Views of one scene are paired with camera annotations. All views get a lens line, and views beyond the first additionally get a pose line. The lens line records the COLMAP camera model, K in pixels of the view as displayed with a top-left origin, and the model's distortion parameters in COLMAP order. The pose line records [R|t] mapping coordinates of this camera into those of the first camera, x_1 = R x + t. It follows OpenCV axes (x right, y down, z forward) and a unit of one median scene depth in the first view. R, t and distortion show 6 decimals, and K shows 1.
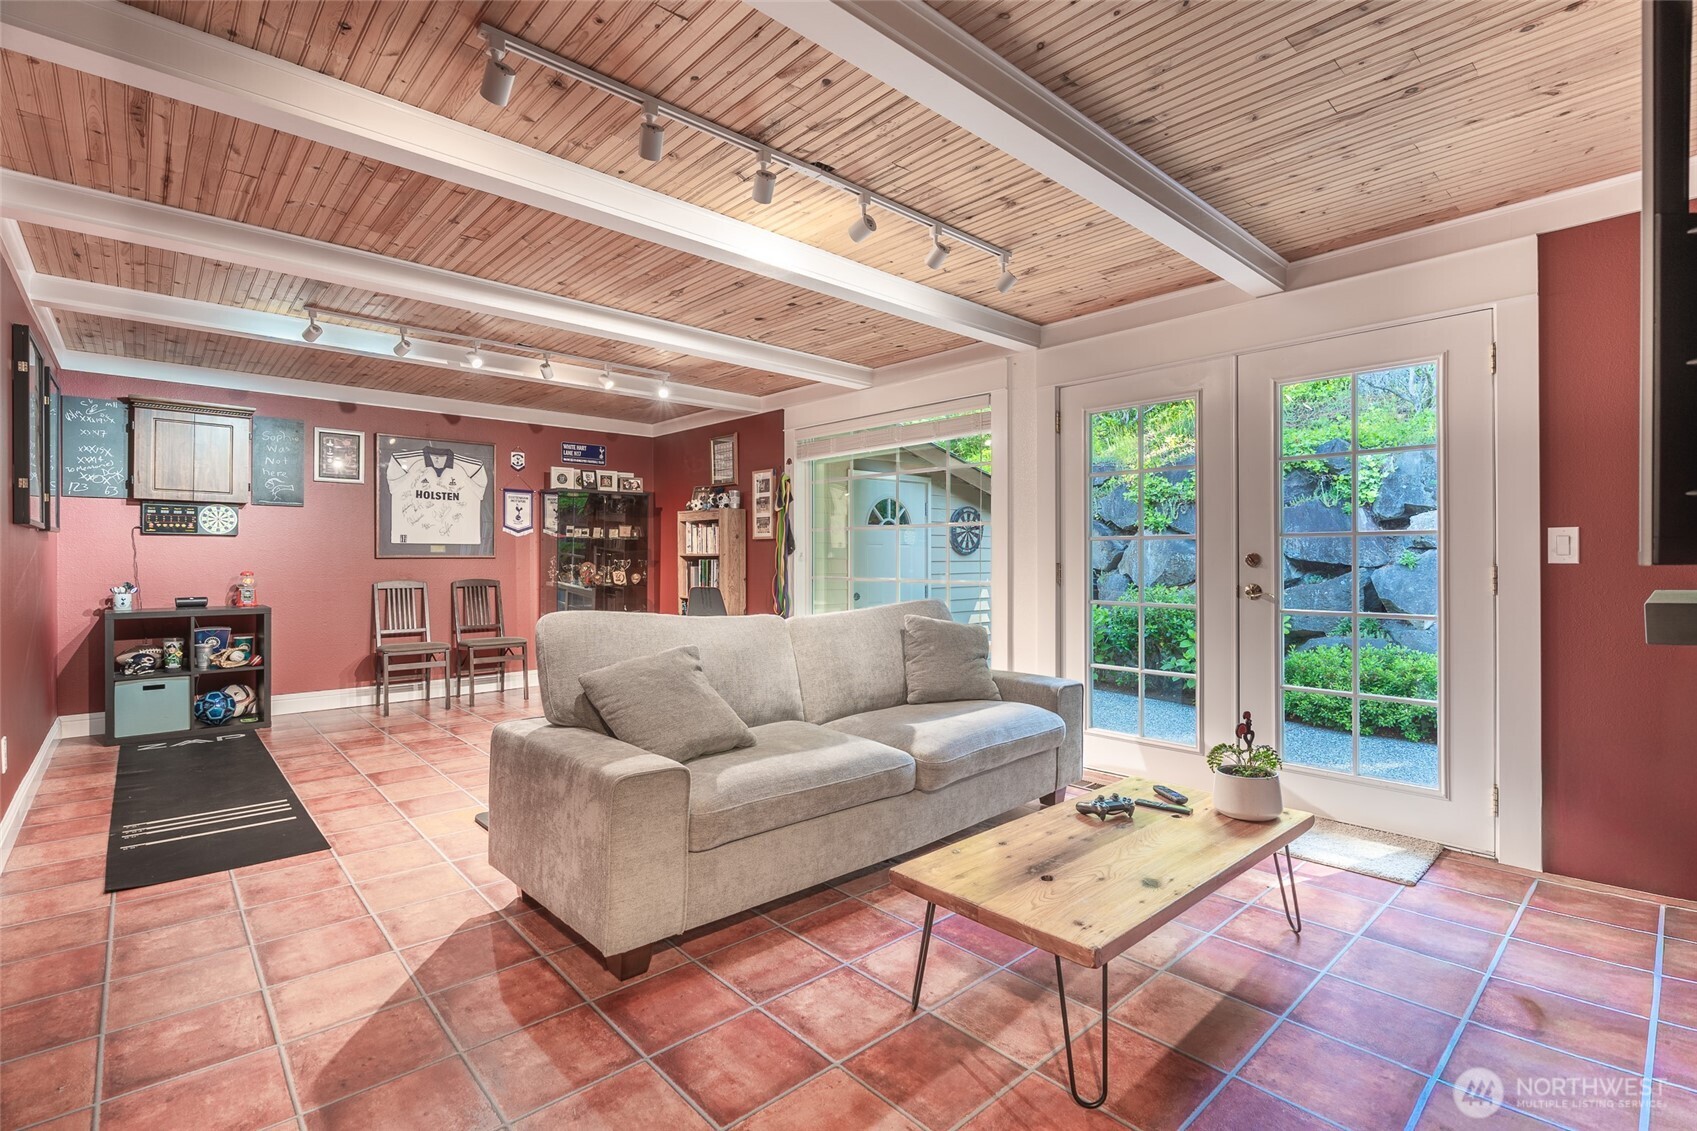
lens RADIAL K [[798.5, 0, 841.3], [0, 798.5, 568.2], [0, 0, 1]] dist [0.000625, -0.000015]
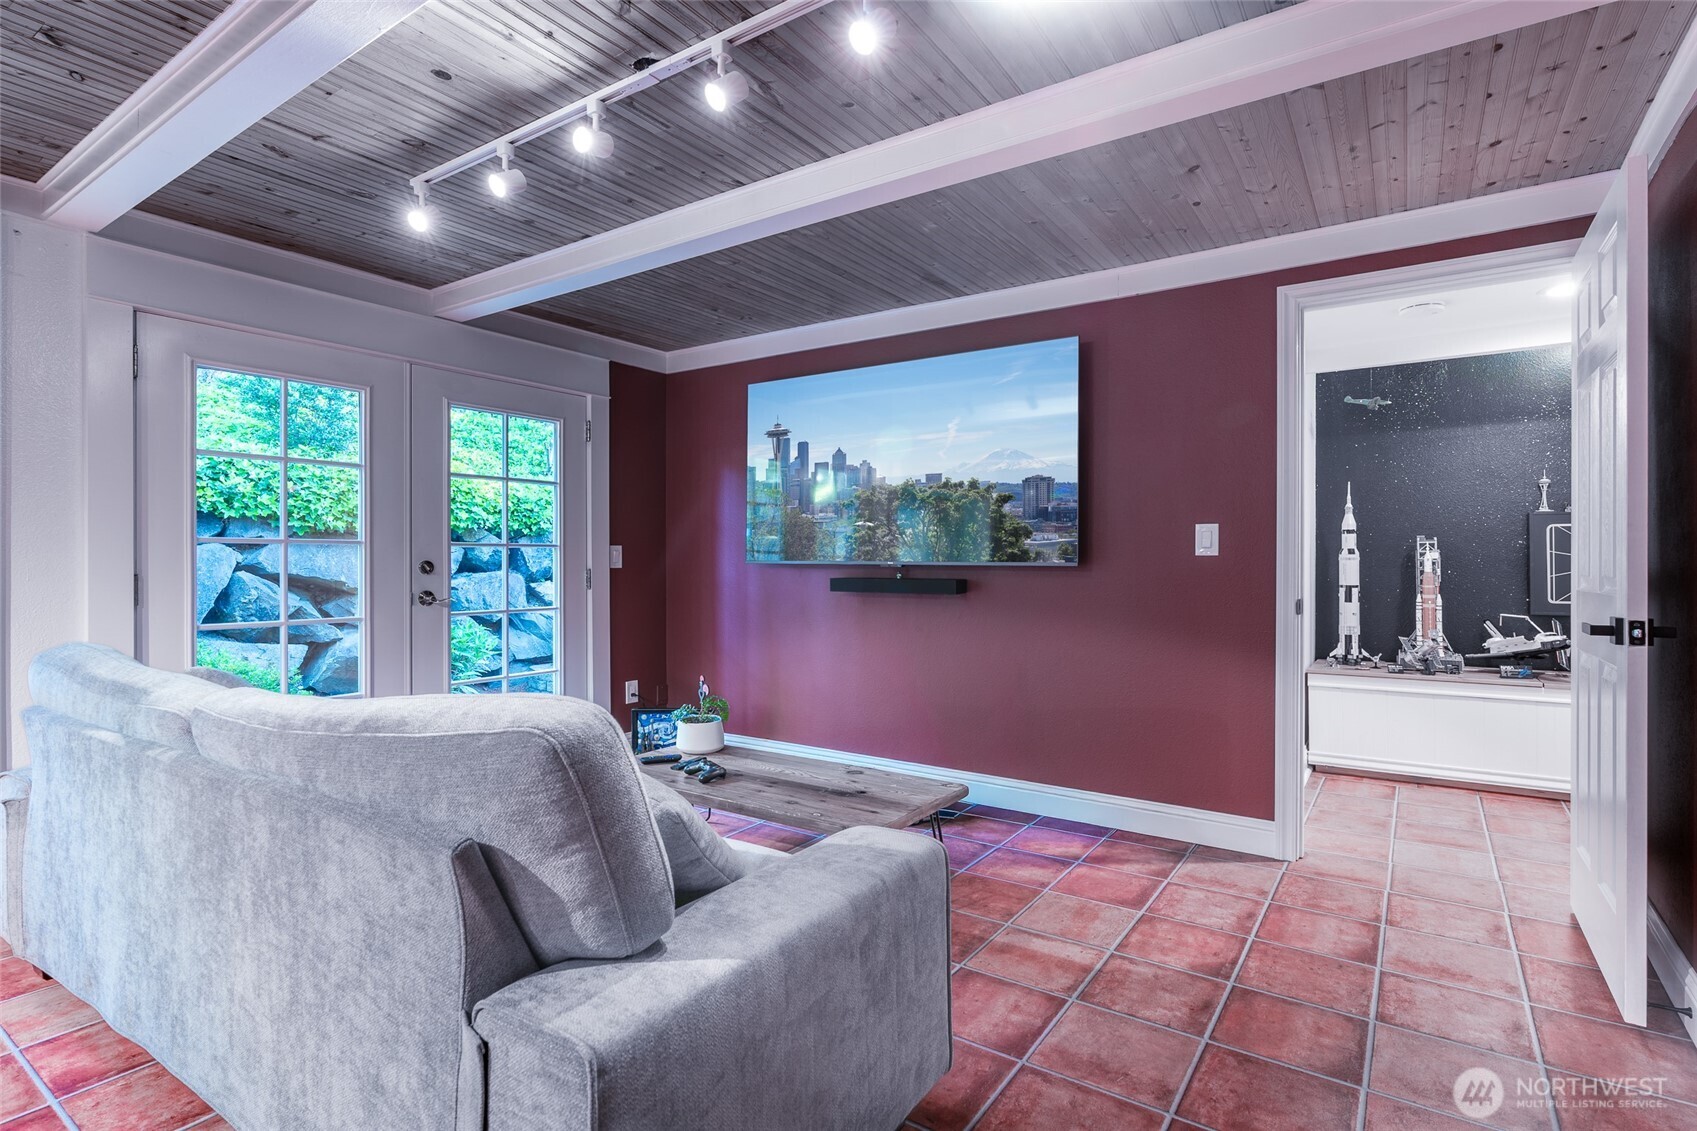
lens RADIAL K [[810.8, 0, 845.5], [0, 810.8, 556.8], [0, 0, 1]] dist [-0.001214, -0.000019]
pose [[-0.238263, 0.000028, 0.971201, -0.992369], [0.007946, 0.999967, 0.001921, -0.035726], [-0.971168, 0.008175, -0.238255, 1.160545]]
